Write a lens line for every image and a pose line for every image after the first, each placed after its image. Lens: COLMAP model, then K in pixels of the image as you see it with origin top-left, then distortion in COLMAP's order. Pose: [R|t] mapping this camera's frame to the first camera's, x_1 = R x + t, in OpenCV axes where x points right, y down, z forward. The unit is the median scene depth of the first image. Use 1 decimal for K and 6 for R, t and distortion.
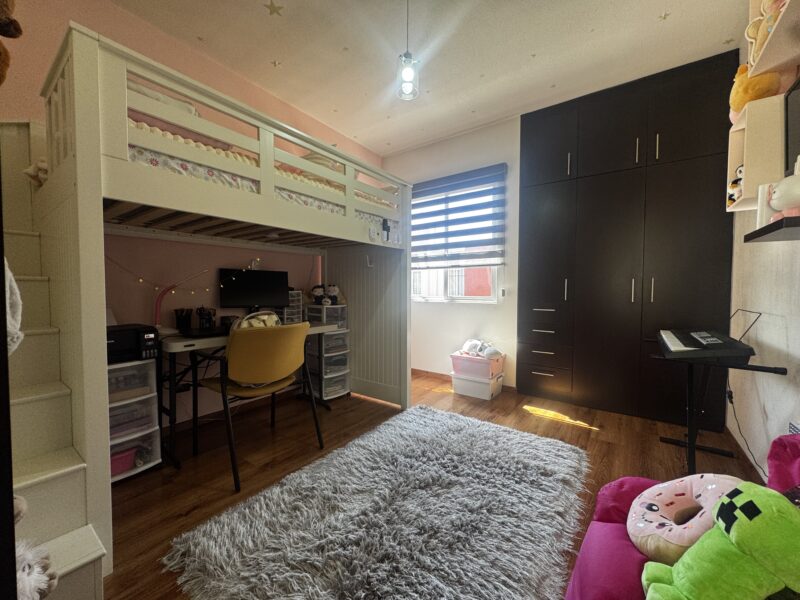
lens RADIAL K [[320.3, 0, 400.7], [0, 320.3, 297.2], [0, 0, 1]] dist [-0.000575, 0.000023]
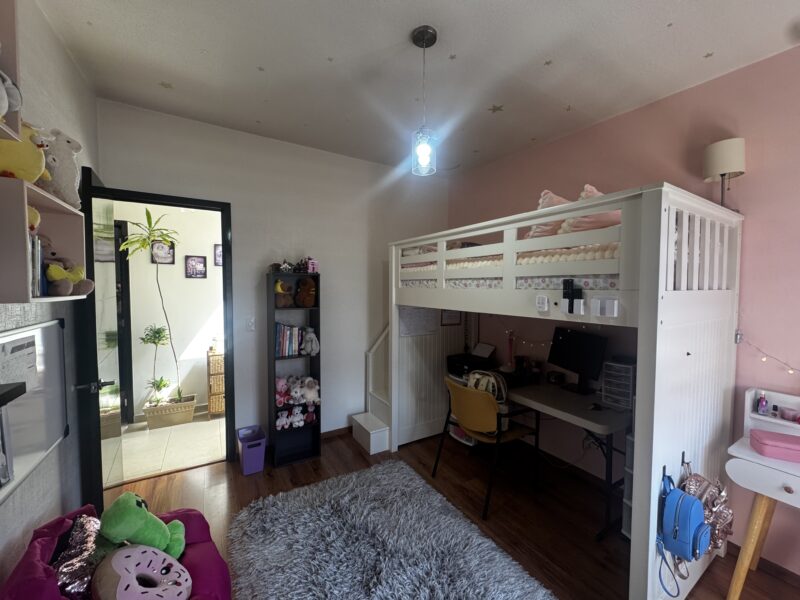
lens RADIAL K [[320.3, 0, 400.0], [0, 320.3, 301.8], [0, 0, 1]] dist [-0.000575, 0.000023]
pose [[-0.371142, 0.043501, -0.927557, 0.847101], [-0.025995, 0.998024, 0.057207, -0.295607], [0.928212, 0.045343, -0.369278, 1.208090]]
